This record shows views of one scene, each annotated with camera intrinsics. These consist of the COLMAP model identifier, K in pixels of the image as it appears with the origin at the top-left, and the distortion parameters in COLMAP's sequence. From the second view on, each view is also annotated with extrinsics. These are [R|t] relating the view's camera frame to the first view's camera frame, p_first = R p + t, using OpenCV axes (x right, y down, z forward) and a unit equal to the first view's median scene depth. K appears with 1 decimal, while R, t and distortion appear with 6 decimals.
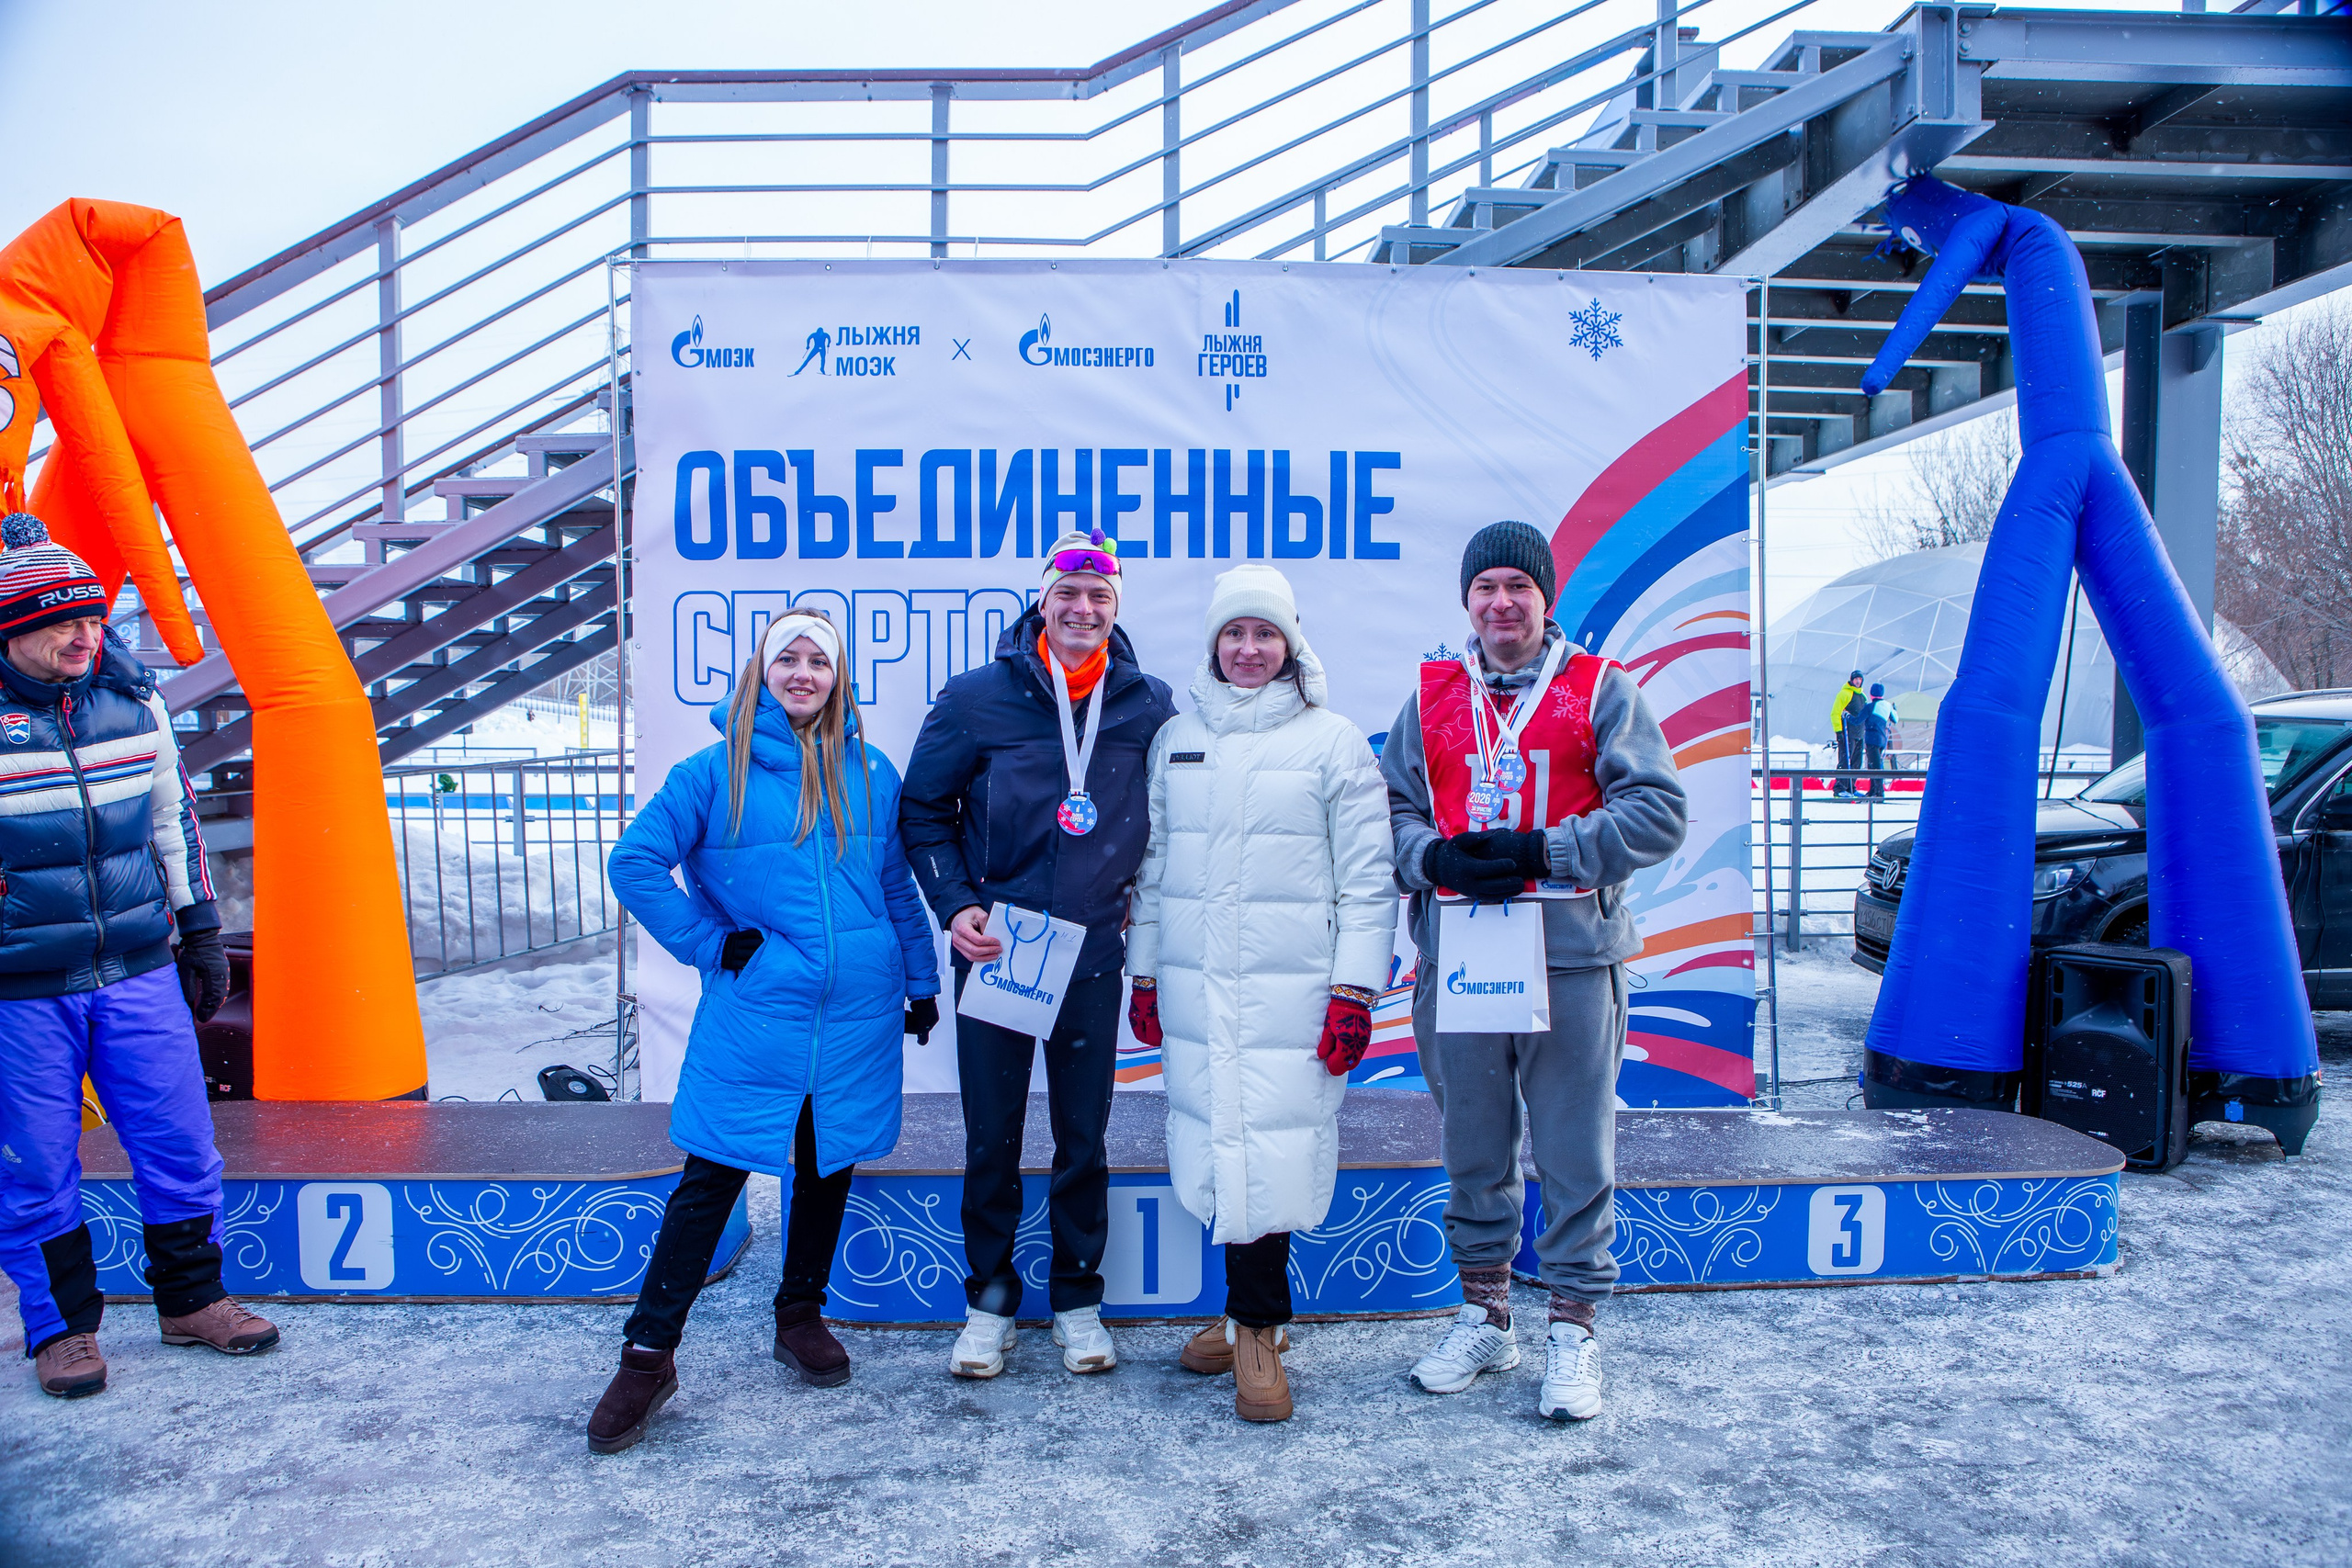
lens RADIAL K [[1633.6, 0, 1178.2], [0, 1633.6, 794.2], [0, 0, 1]] dist [-0.096478, 0.071092]
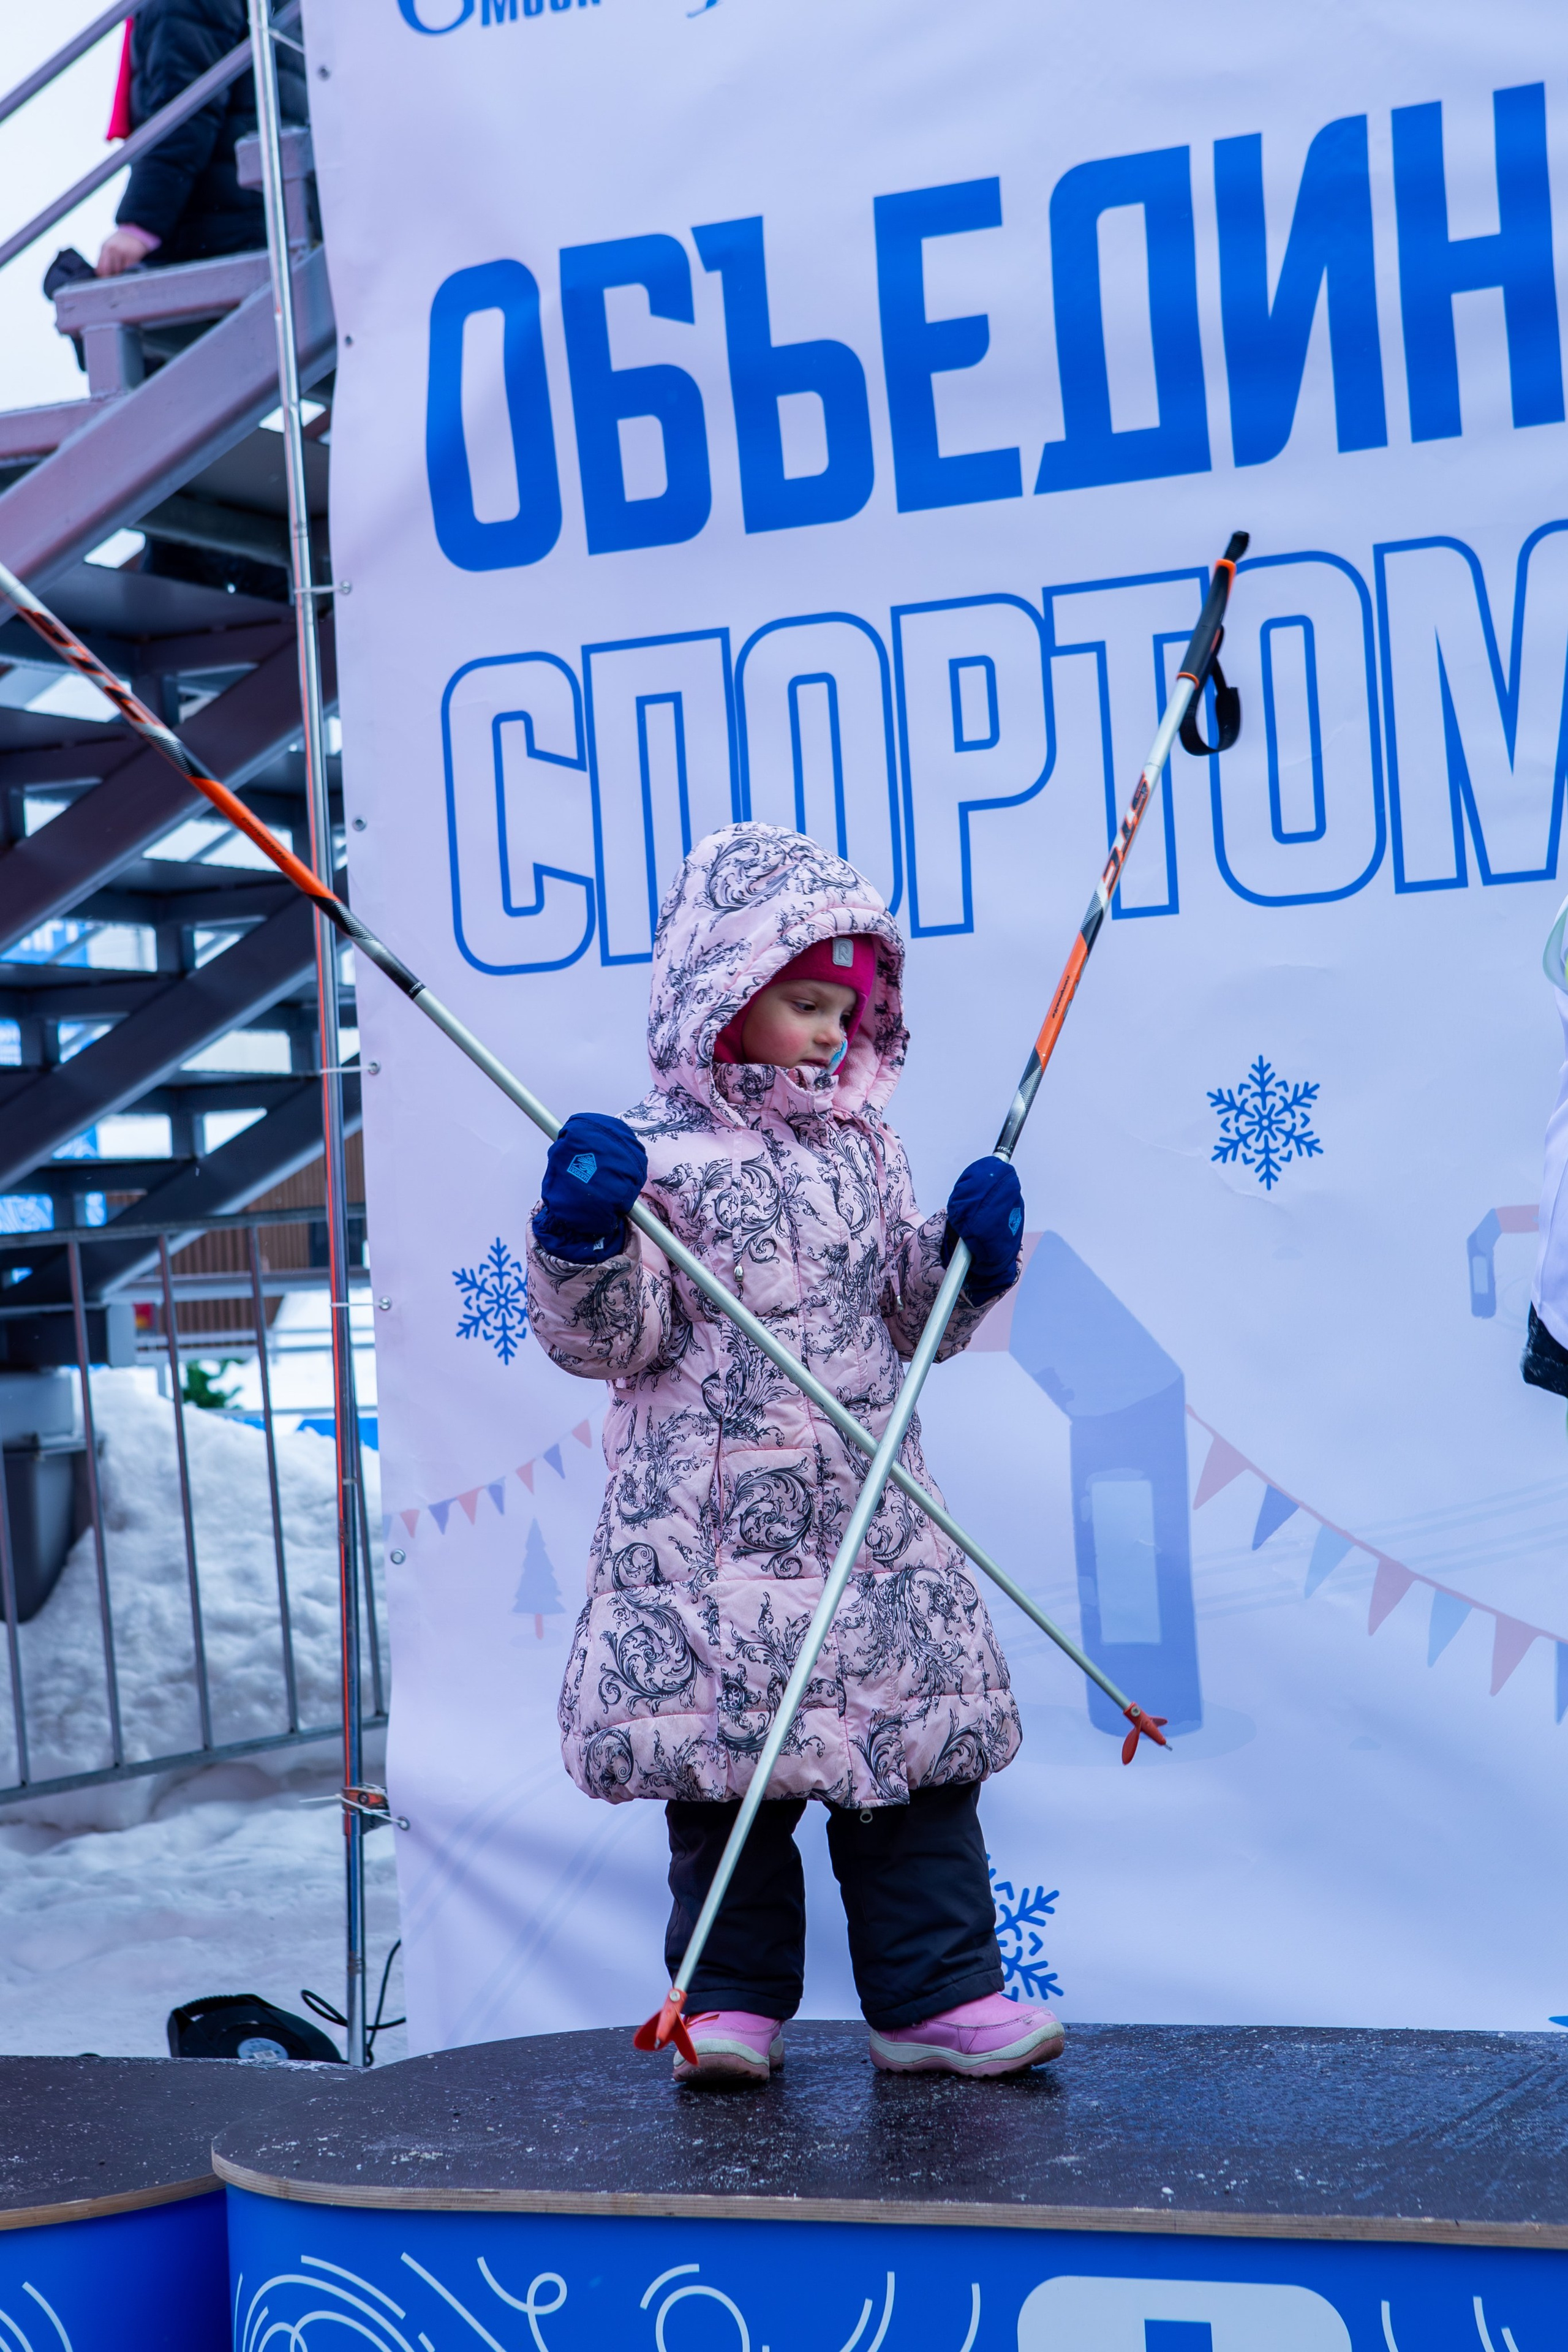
lens RADIAL K [[4658.0, 0, 802.2], [0, 4658.0, 1186.2], [0, 0, 1]] dist [0.178014, 0.000000]
pose [[0.894376, -0.058651, -0.443455, 0.217381], [0.035304, 0.997530, -0.060729, 0.057304], [0.445921, 0.038659, 0.894237, 0.107702]]
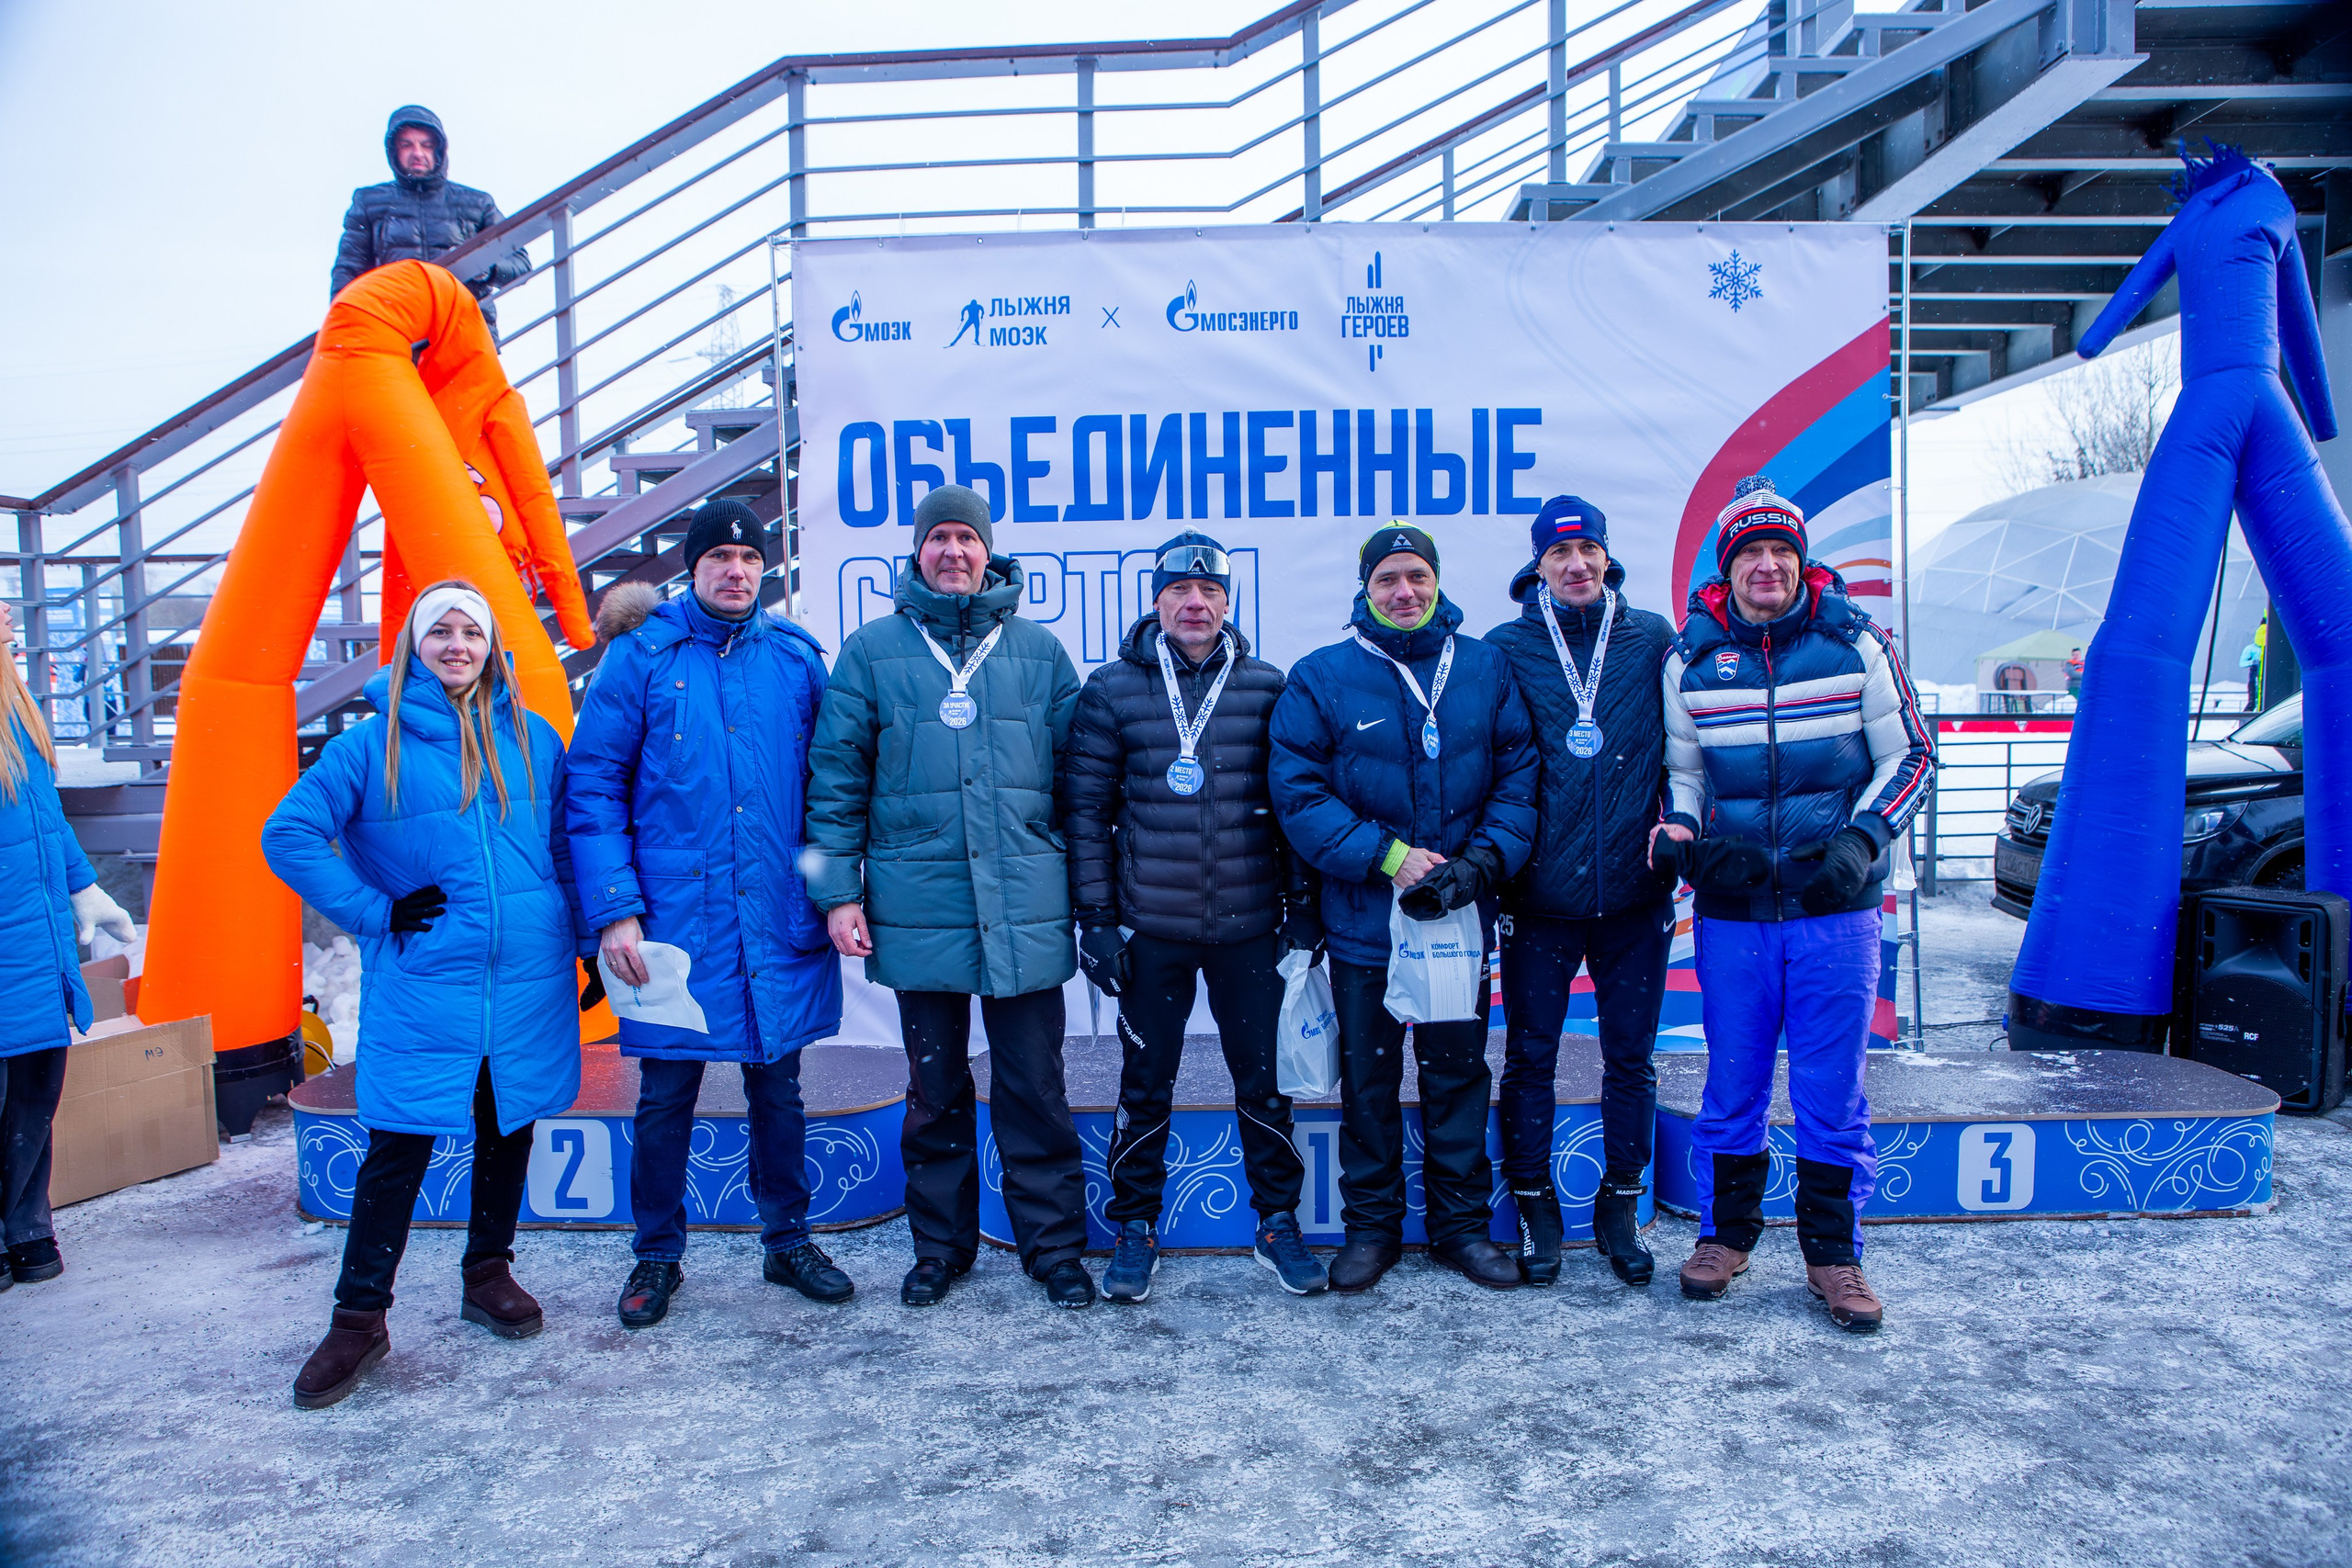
lens RADIAL K [[1633.6, 0, 1177.4], [0, 1633.6, 794.1], [0, 0, 1]] dist [-0.096478, 0.071092]
pose [[0.997572, -0.009901, -0.068930, -0.023417], [0.012038, 0.999458, 0.030656, -0.002862], [0.068589, -0.031411, 0.997150, -0.033396]]
